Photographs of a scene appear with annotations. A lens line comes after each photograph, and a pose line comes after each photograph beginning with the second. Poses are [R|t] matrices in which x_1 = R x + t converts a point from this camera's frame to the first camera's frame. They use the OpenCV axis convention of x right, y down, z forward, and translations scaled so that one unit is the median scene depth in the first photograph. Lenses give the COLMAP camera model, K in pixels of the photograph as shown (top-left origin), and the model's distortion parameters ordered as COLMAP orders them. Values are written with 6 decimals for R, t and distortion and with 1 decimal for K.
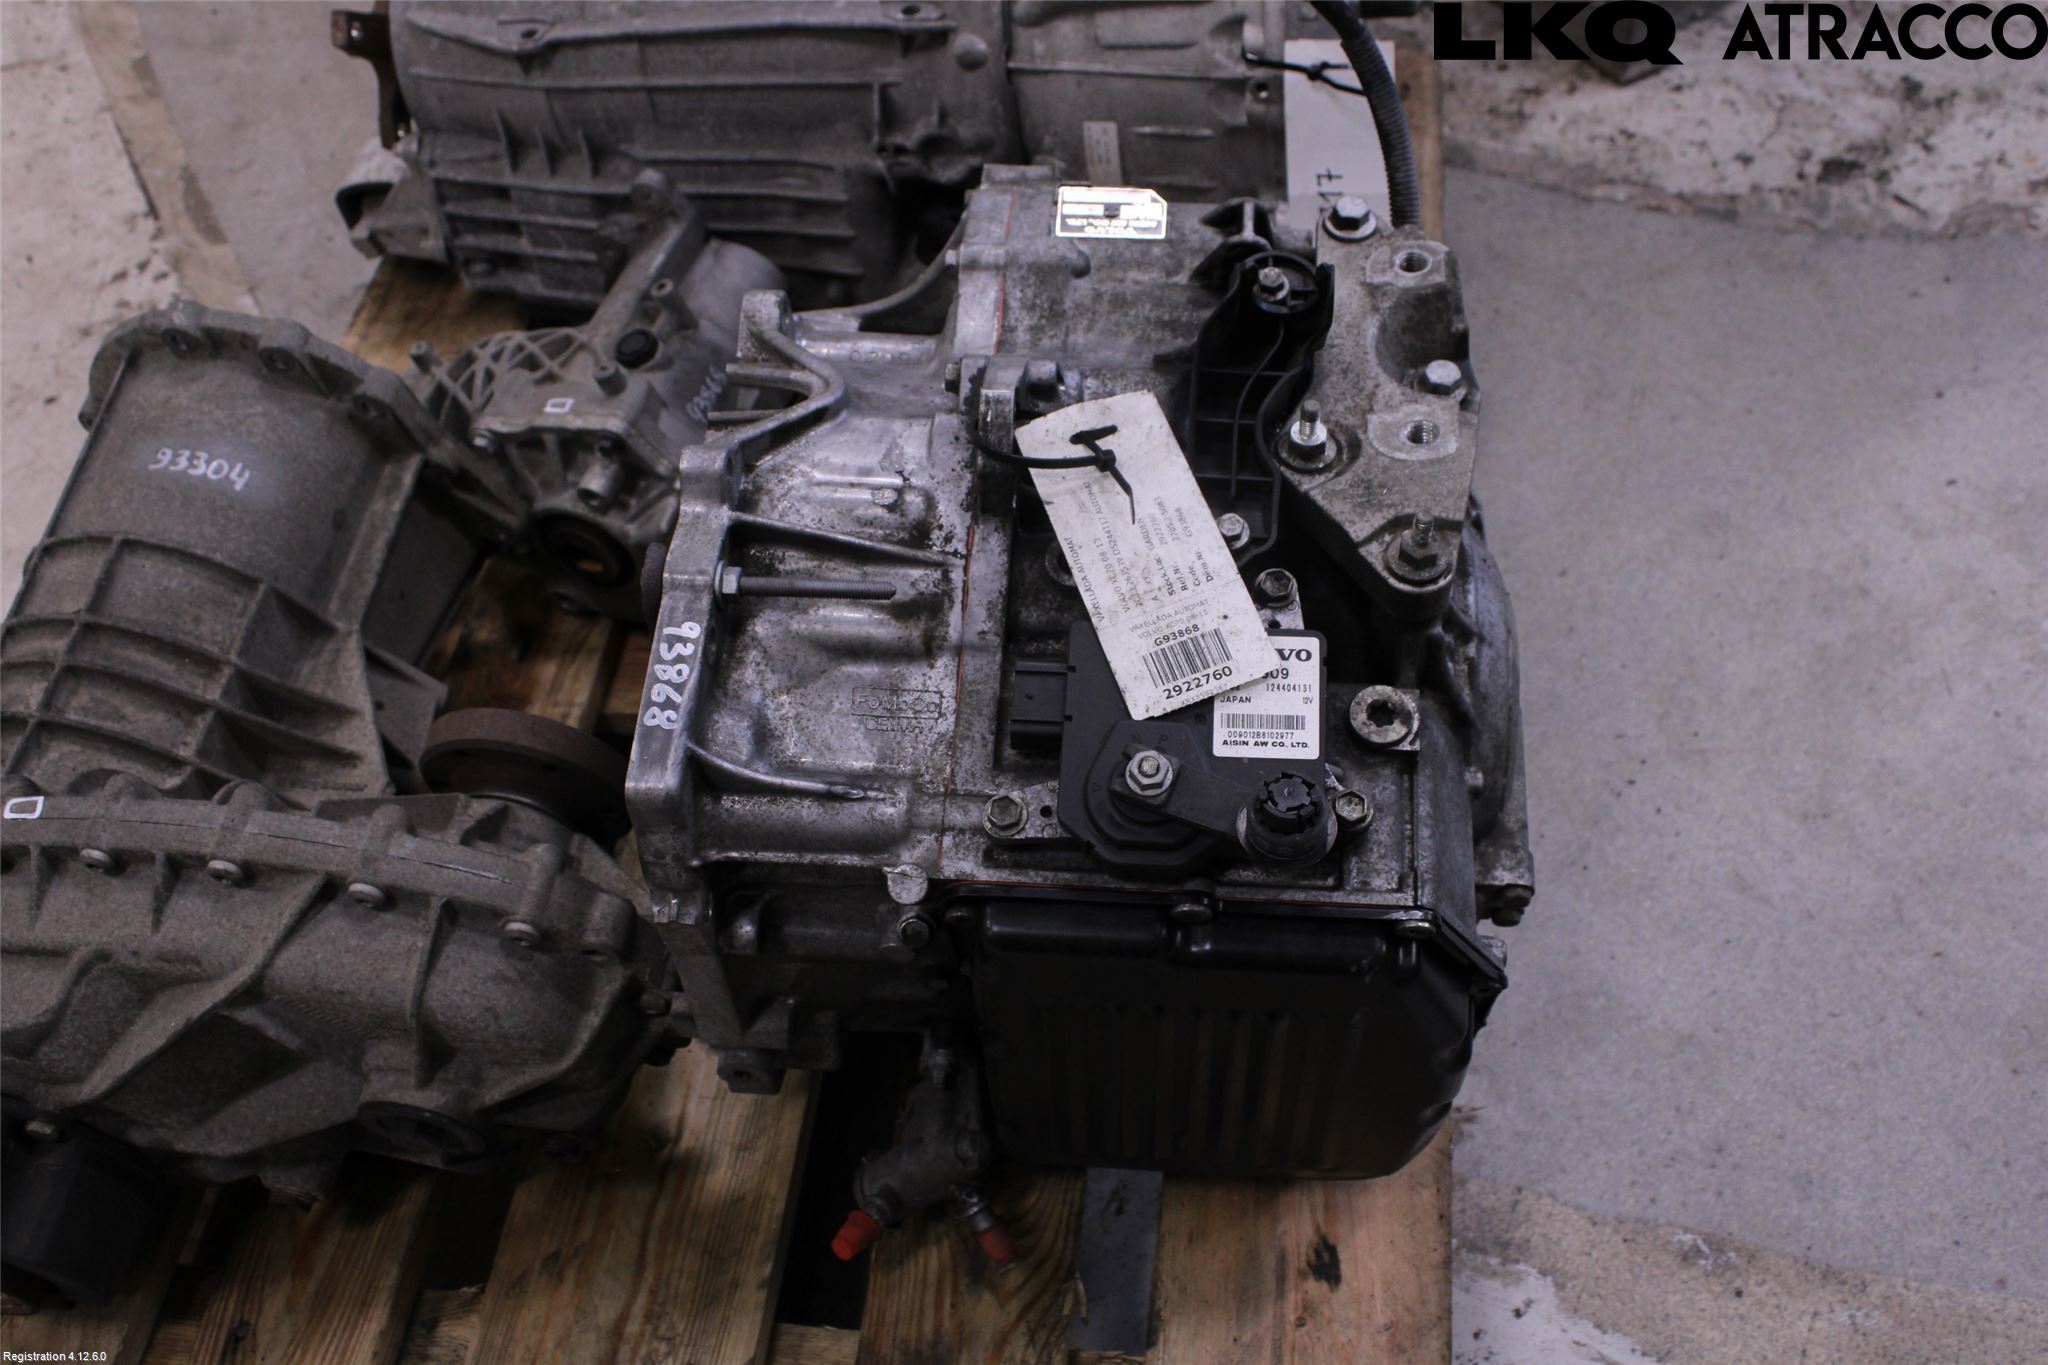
lens RADIAL K [[2092.9, 0, 1024.0], [0, 2092.9, 682.5], [0, 0, 1]] dist [-0.125104, 0.157480]
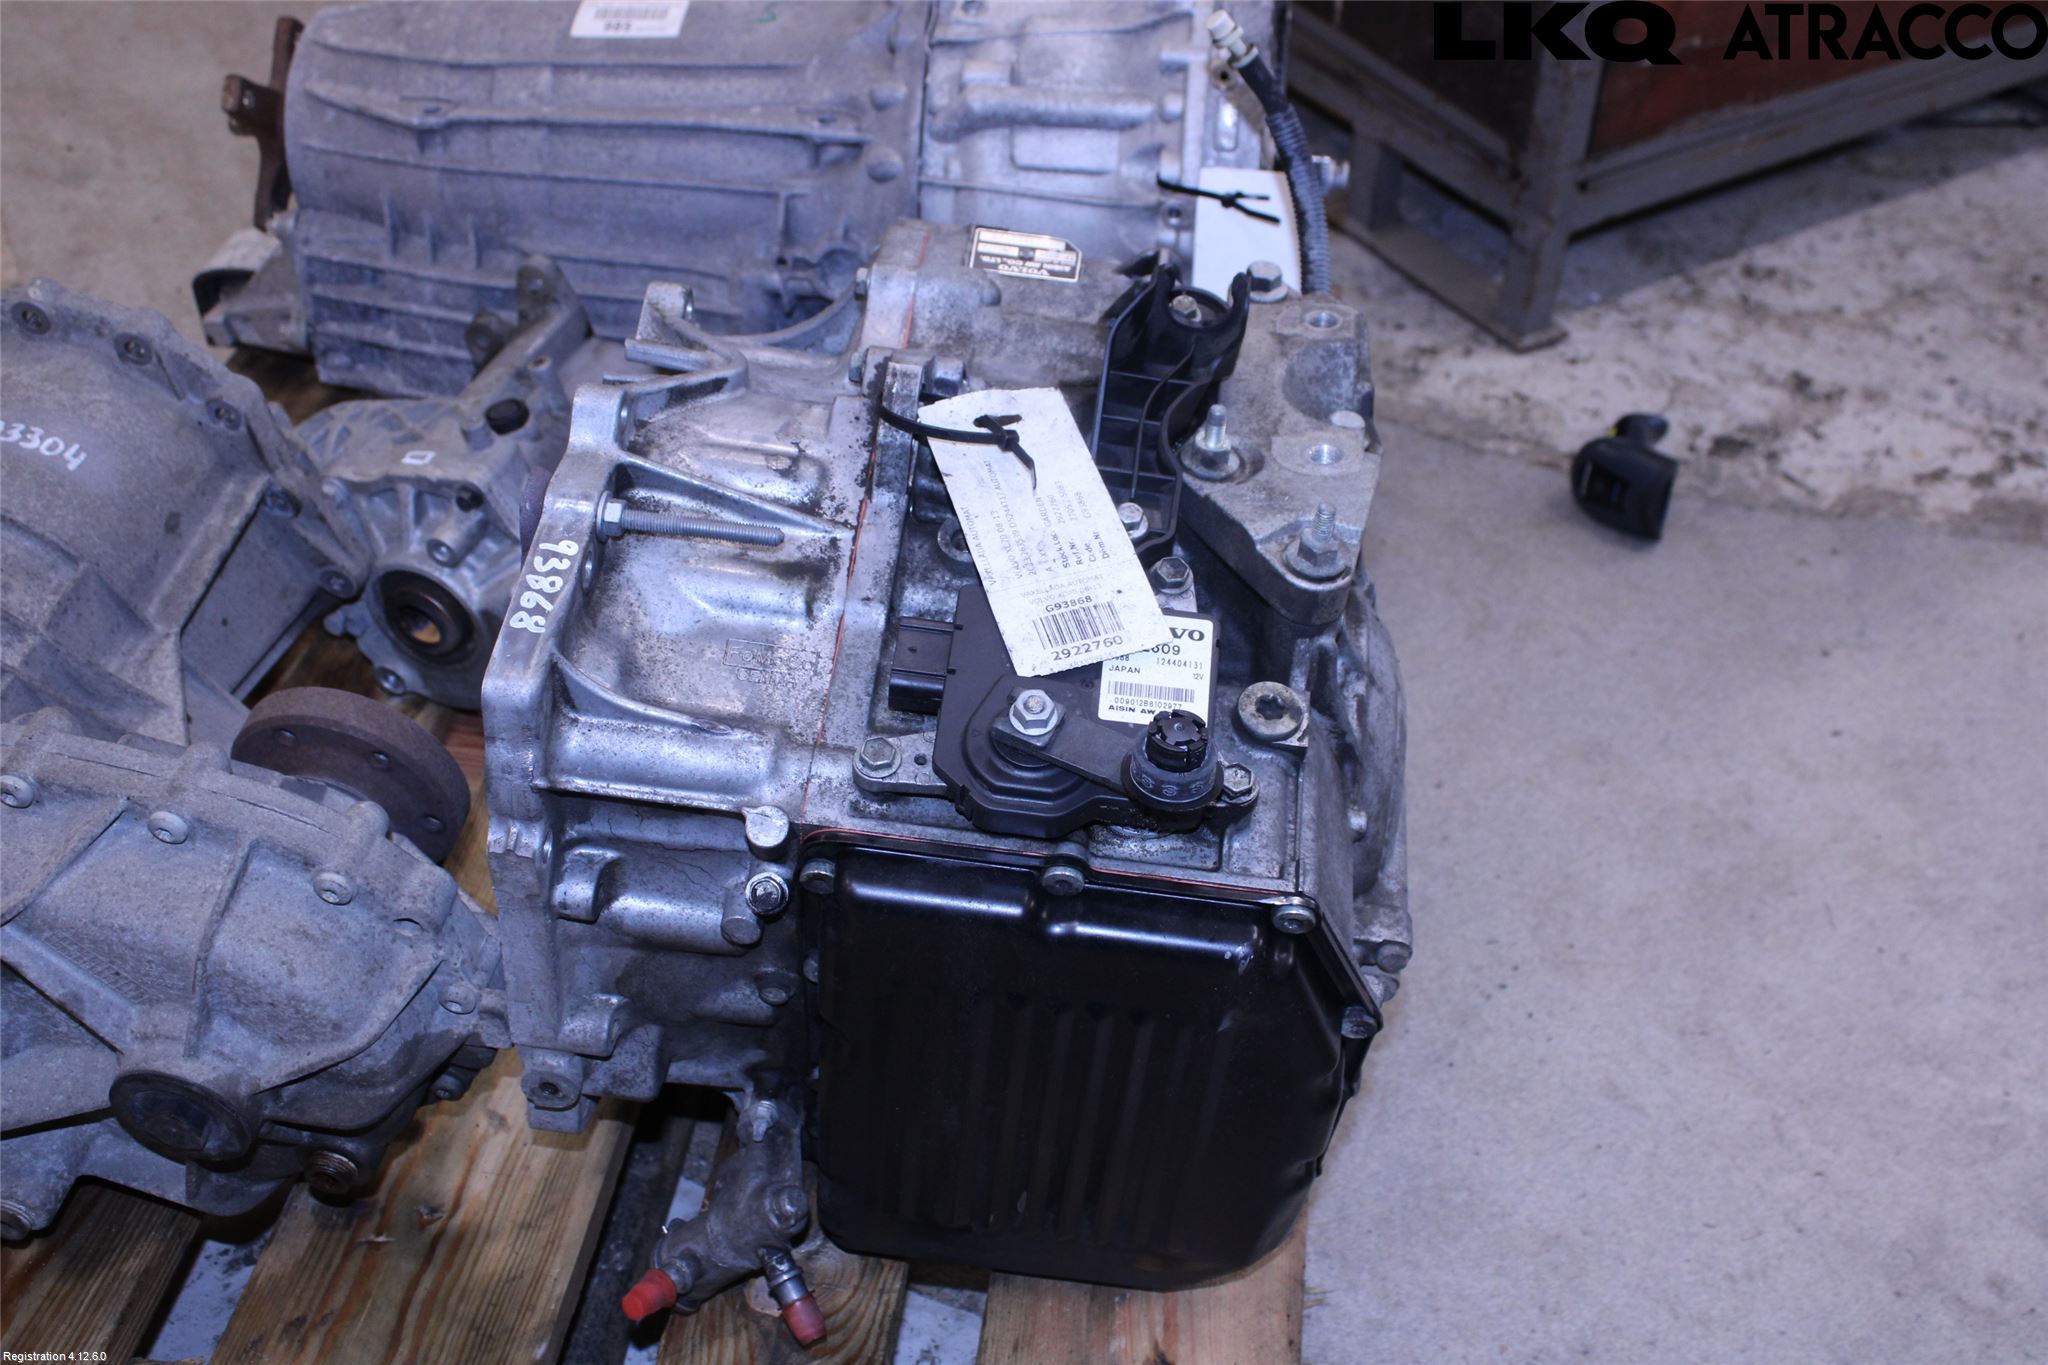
lens RADIAL K [[2286.7, 0, 1024.0], [0, 2286.7, 682.5], [0, 0, 1]] dist [-0.101298, 0.151815]
pose [[0.992270, 0.099392, 0.074311, -0.015982], [-0.082408, 0.975438, -0.204279, 0.159694], [-0.092789, 0.196576, 0.976088, -0.021503]]
